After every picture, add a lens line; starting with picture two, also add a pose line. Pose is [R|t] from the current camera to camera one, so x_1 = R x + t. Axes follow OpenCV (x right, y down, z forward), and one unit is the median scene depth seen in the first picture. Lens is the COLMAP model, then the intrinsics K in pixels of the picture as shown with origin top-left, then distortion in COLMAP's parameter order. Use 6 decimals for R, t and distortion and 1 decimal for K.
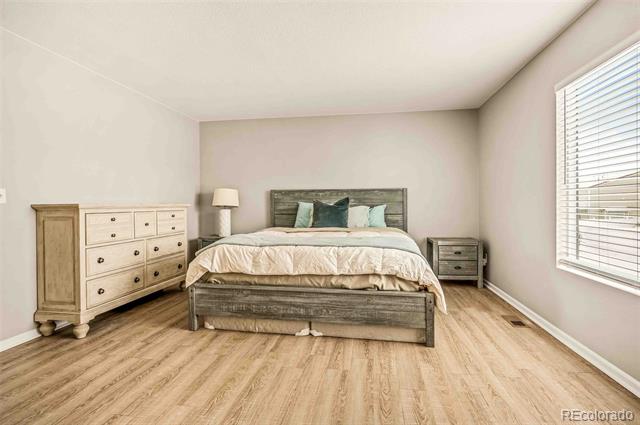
lens RADIAL K [[318.8, 0, 322.1], [0, 318.8, 202.6], [0, 0, 1]] dist [0.000854, 0.000085]
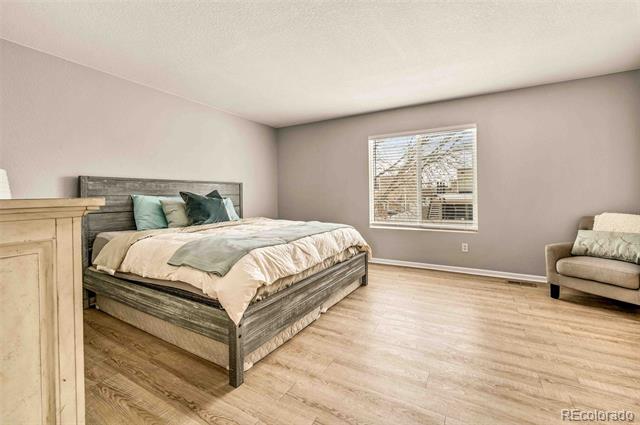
lens RADIAL K [[267.3, 0, 328.3], [0, 267.3, 194.5], [0, 0, 1]] dist [-0.001451, -0.000004]
pose [[0.350341, 0.002297, 0.936620, -0.890640], [0.002663, 0.999991, -0.003449, 0.001725], [-0.936619, 0.003703, 0.350331, 0.637298]]
